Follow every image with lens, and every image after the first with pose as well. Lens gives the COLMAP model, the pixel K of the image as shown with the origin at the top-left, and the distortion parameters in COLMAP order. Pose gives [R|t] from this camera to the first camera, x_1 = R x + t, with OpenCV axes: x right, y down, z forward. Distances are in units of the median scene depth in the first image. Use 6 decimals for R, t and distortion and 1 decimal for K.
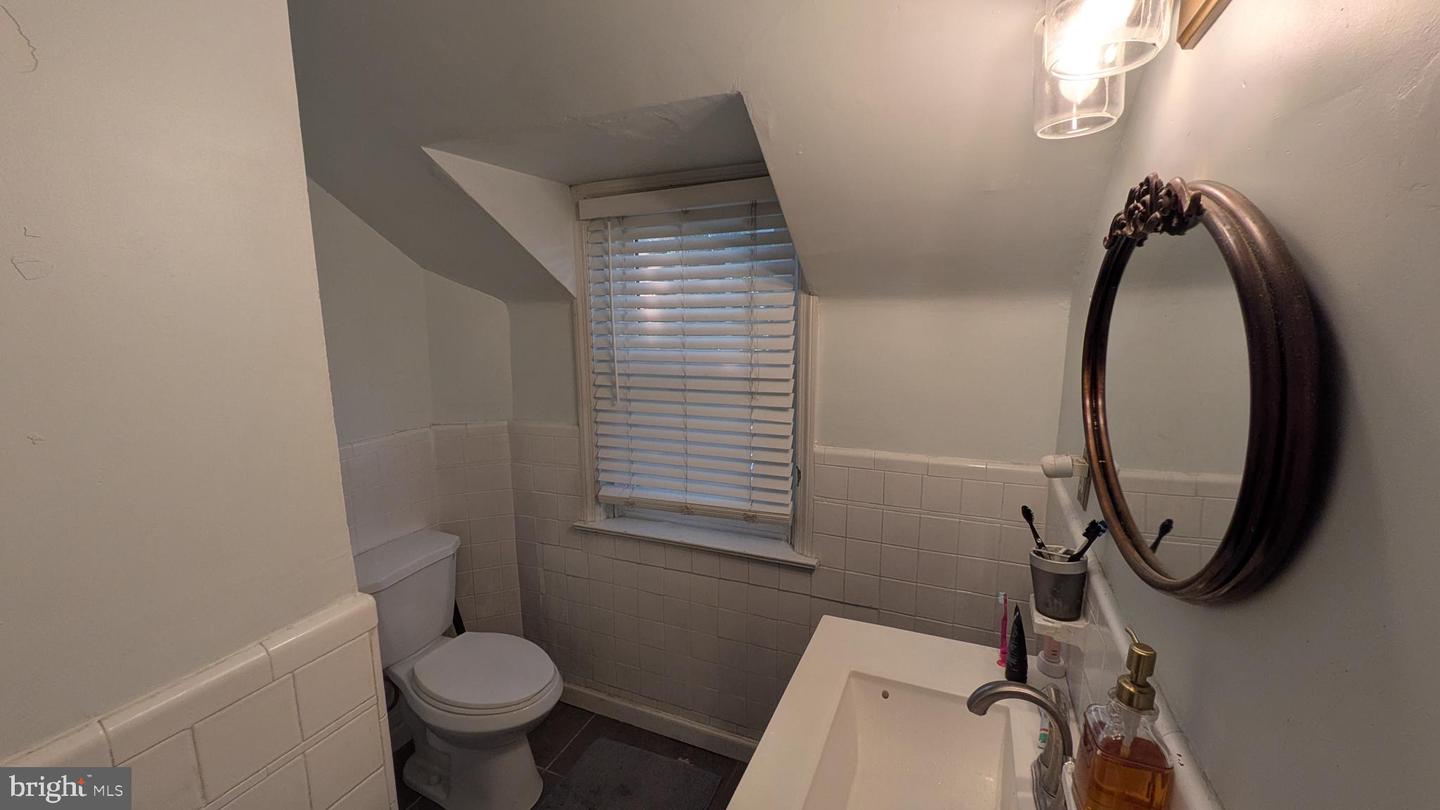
lens RADIAL K [[575.6, 0, 719.3], [0, 575.6, 404.4], [0, 0, 1]] dist [0.012609, 0.000066]
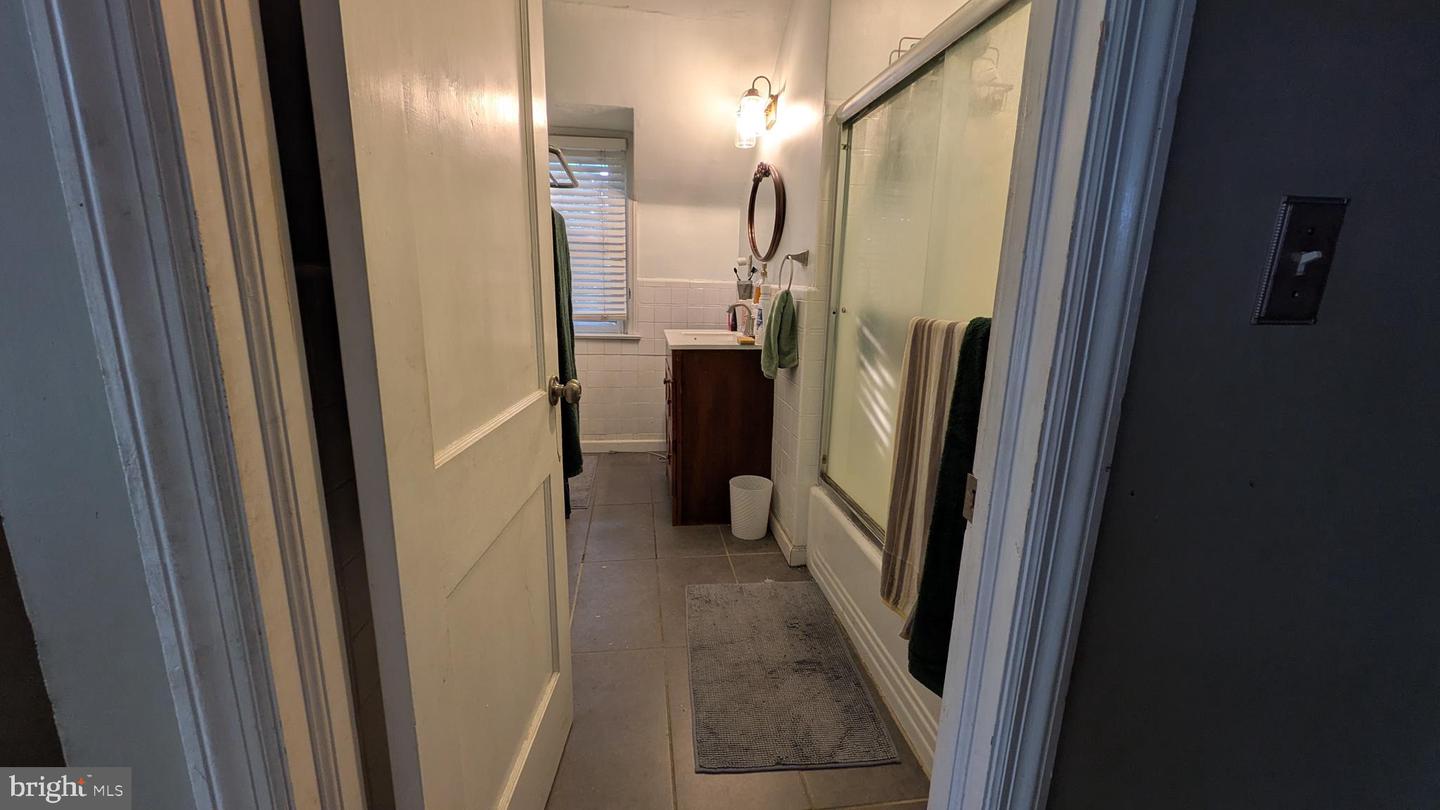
lens RADIAL K [[575.6, 0, 719.7], [0, 575.6, 407.1], [0, 0, 1]] dist [0.012609, 0.000066]
pose [[0.861482, -0.079098, 0.501589, -0.662762], [0.044627, 0.995765, 0.080378, 0.387999], [-0.505823, -0.046860, 0.861364, -0.955882]]
